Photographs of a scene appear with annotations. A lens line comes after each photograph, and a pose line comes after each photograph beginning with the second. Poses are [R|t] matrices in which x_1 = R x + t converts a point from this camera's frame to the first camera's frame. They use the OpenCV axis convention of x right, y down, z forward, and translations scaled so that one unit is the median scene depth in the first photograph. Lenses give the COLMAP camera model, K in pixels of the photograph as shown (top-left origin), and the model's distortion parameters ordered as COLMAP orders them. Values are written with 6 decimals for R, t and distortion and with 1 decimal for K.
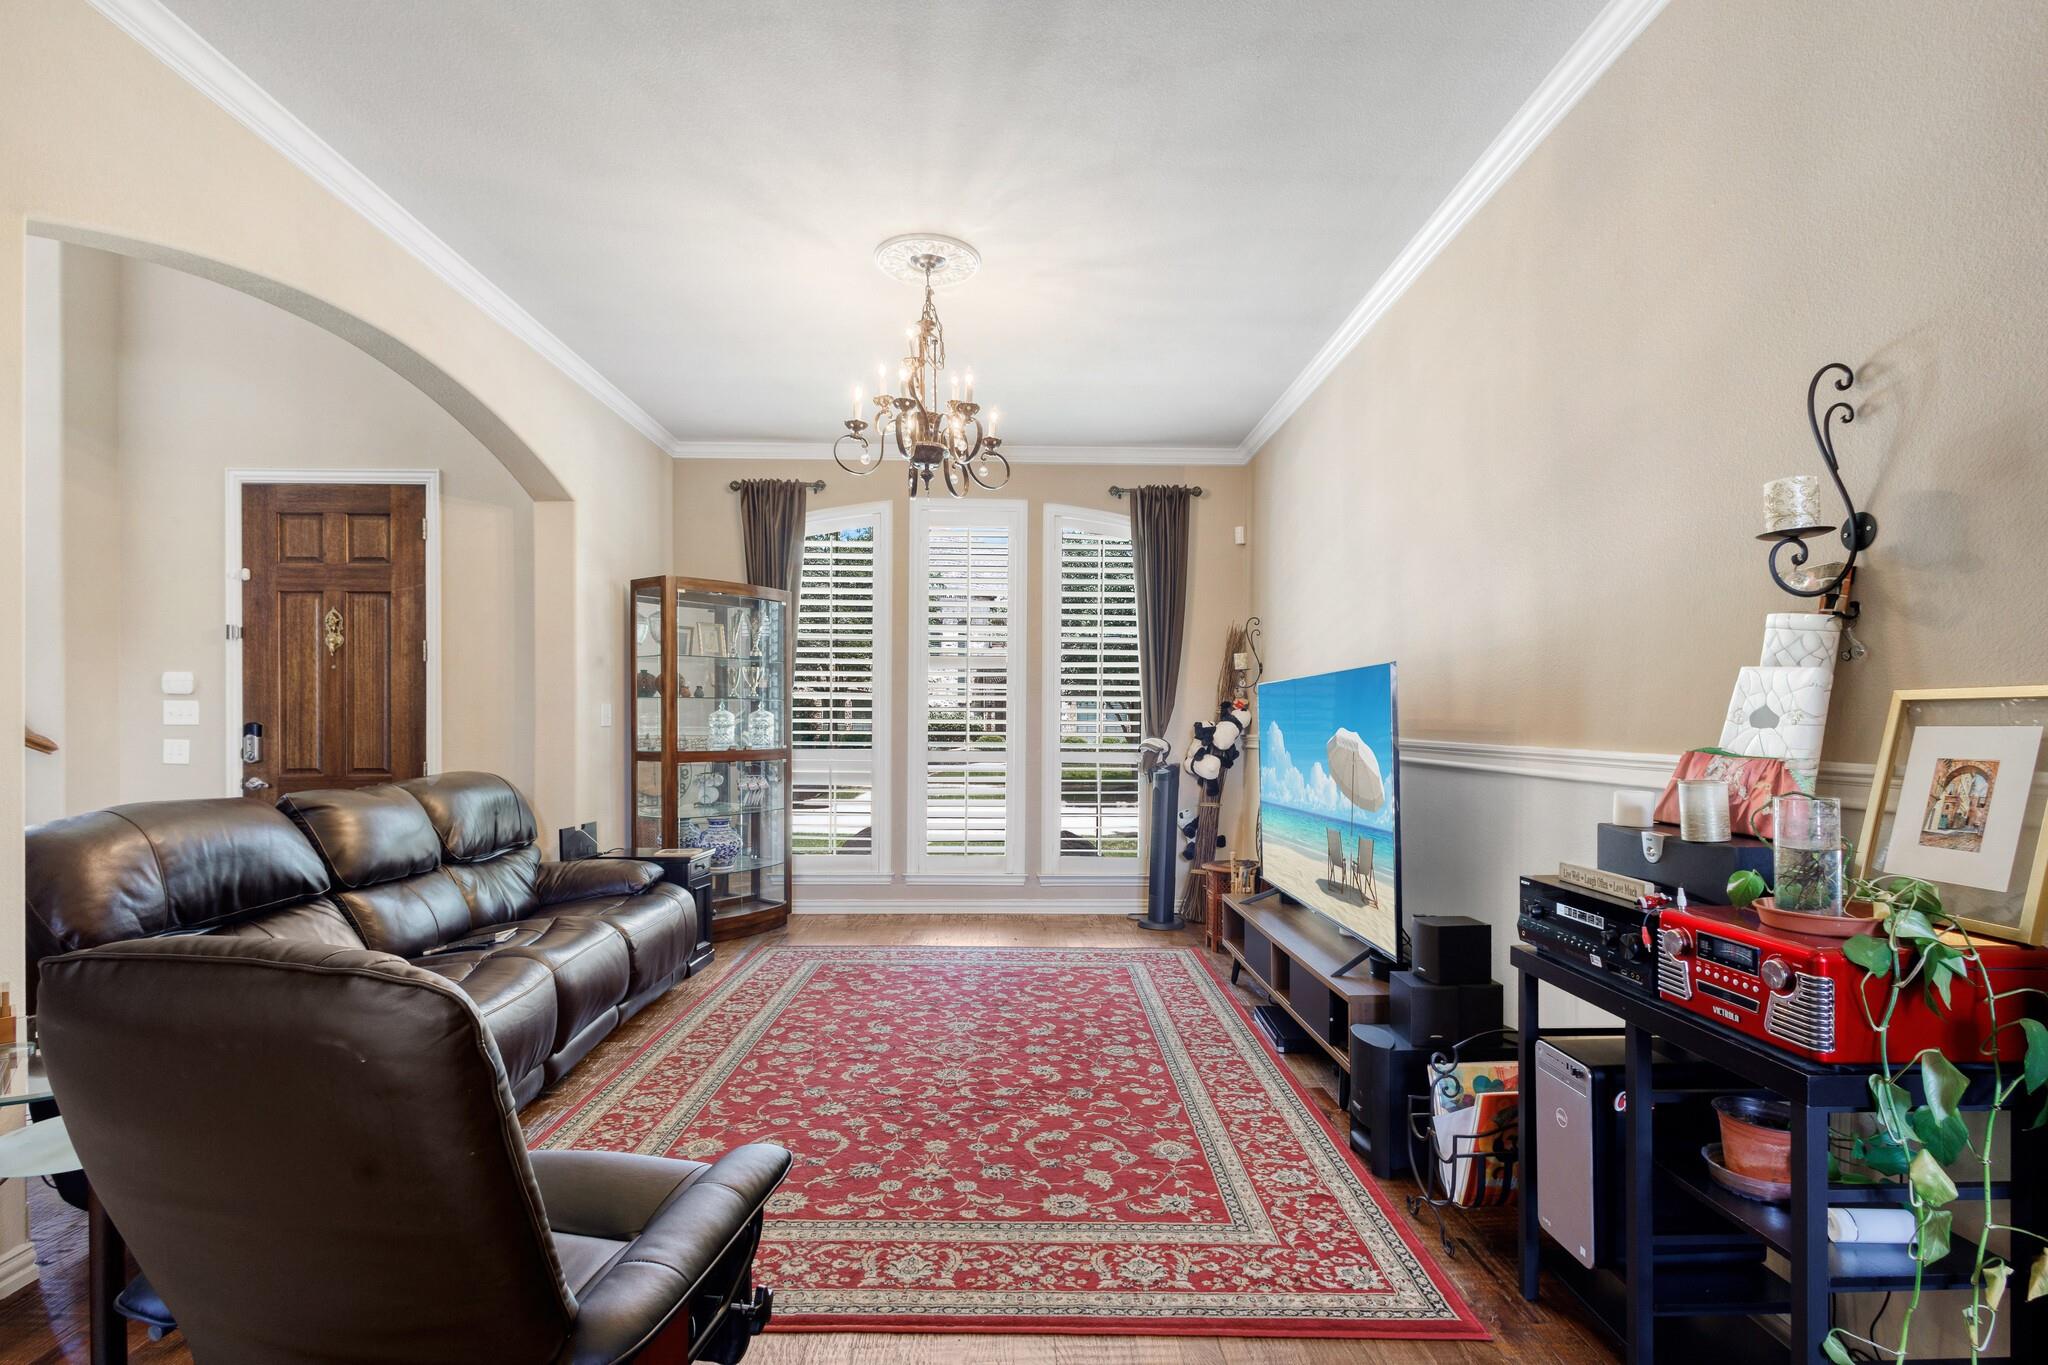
lens RADIAL K [[959.2, 0, 1038.3], [0, 959.2, 720.1], [0, 0, 1]] dist [0.014898, -0.004823]
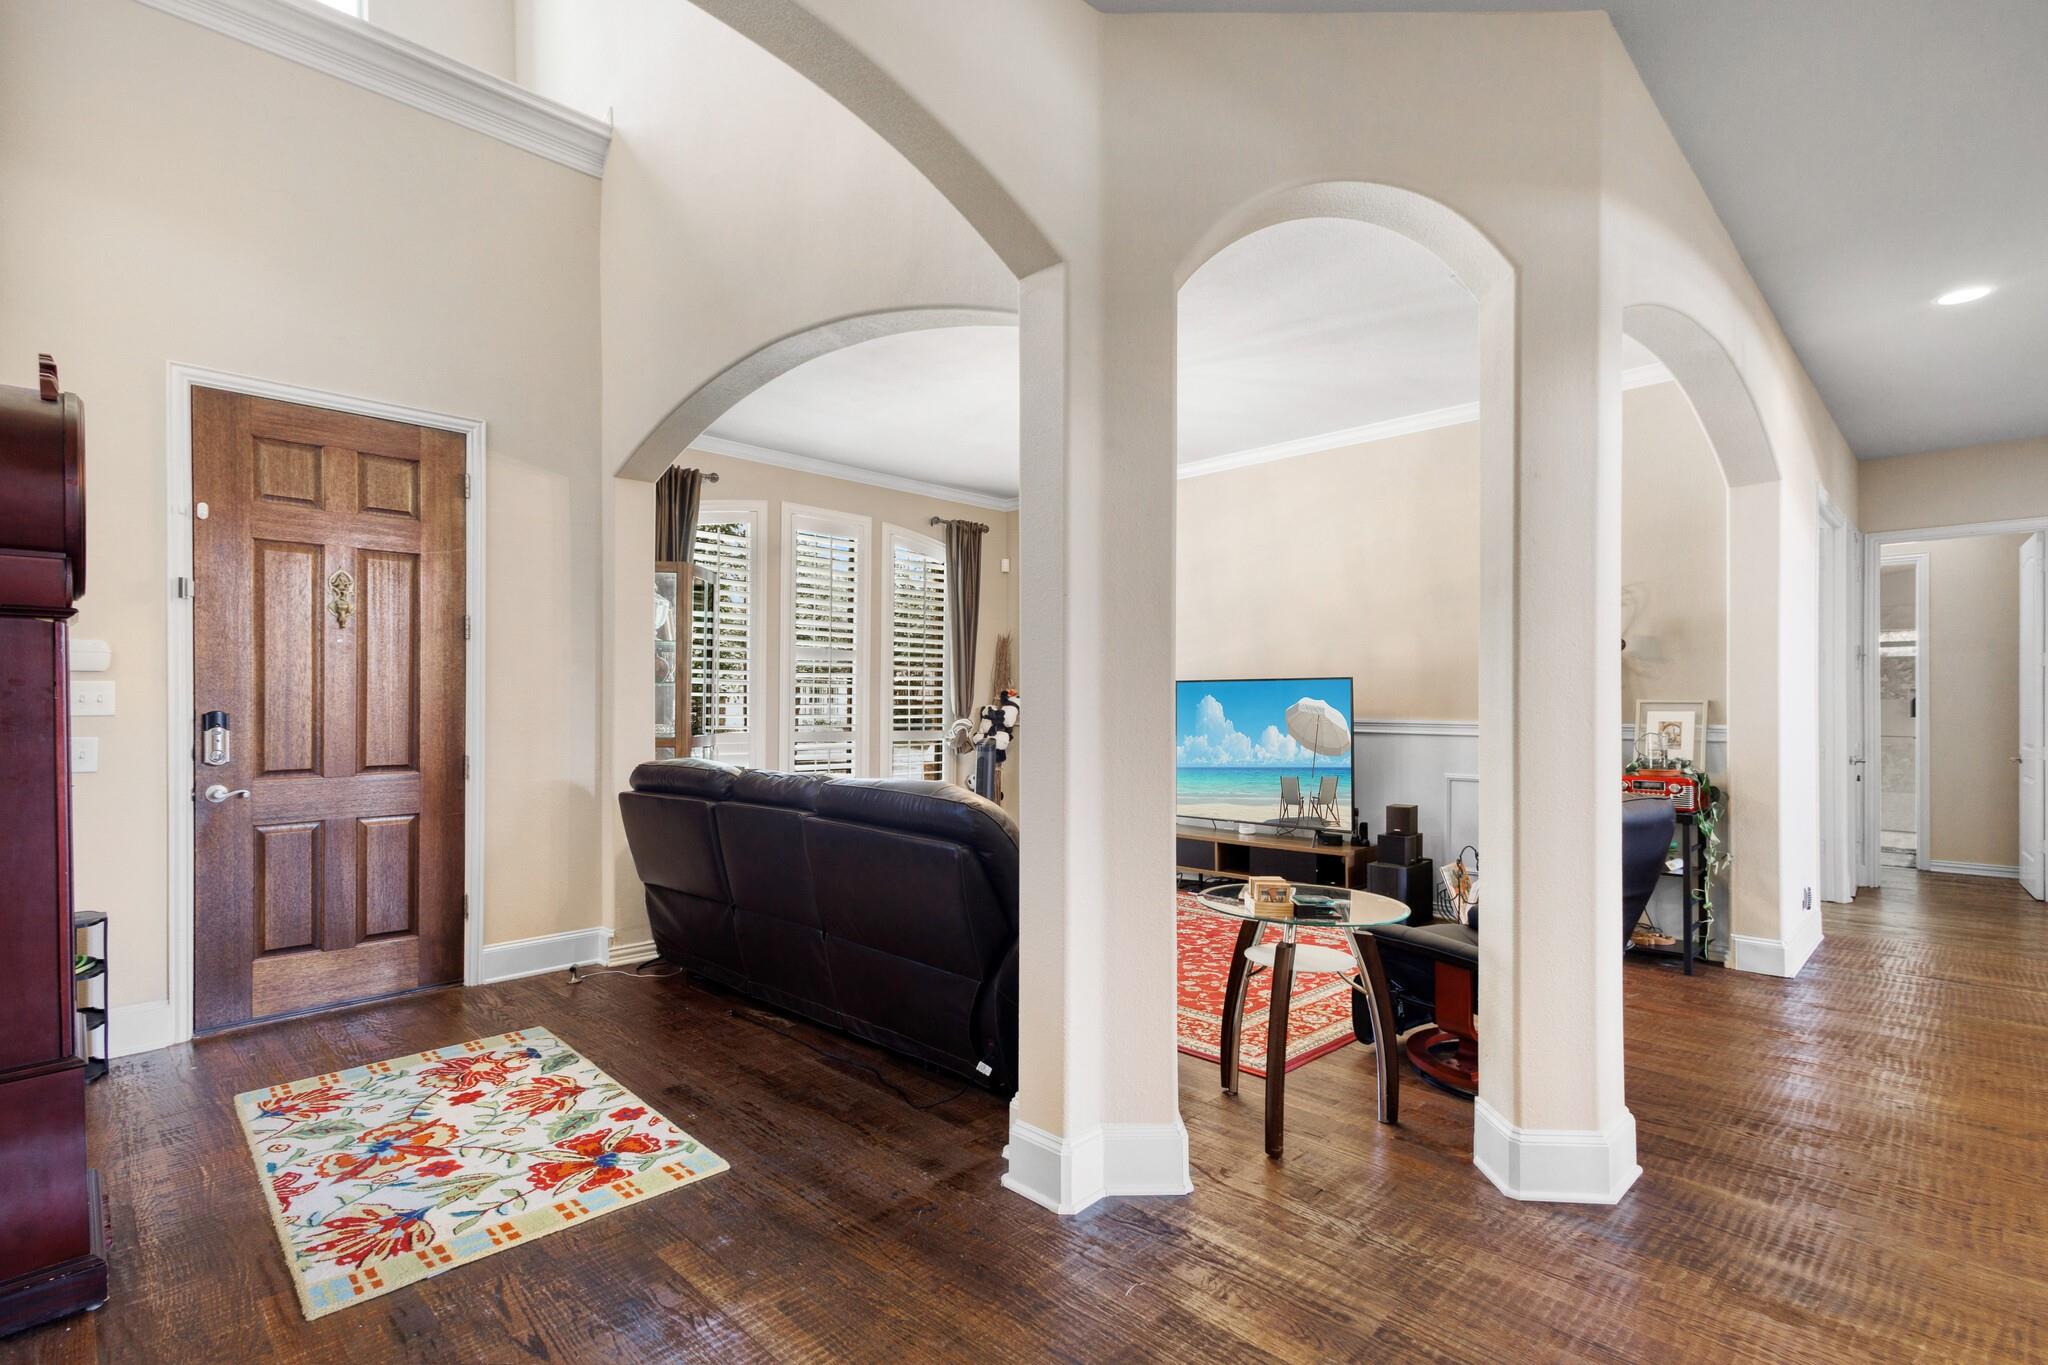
lens RADIAL K [[959.2, 0, 996.9], [0, 959.2, 708.0], [0, 0, 1]] dist [0.014898, -0.004823]
pose [[0.735242, -0.002608, 0.677799, -0.872648], [-0.002426, 0.999976, 0.006479, -0.005862], [-0.677800, -0.006408, 0.735218, 0.042991]]
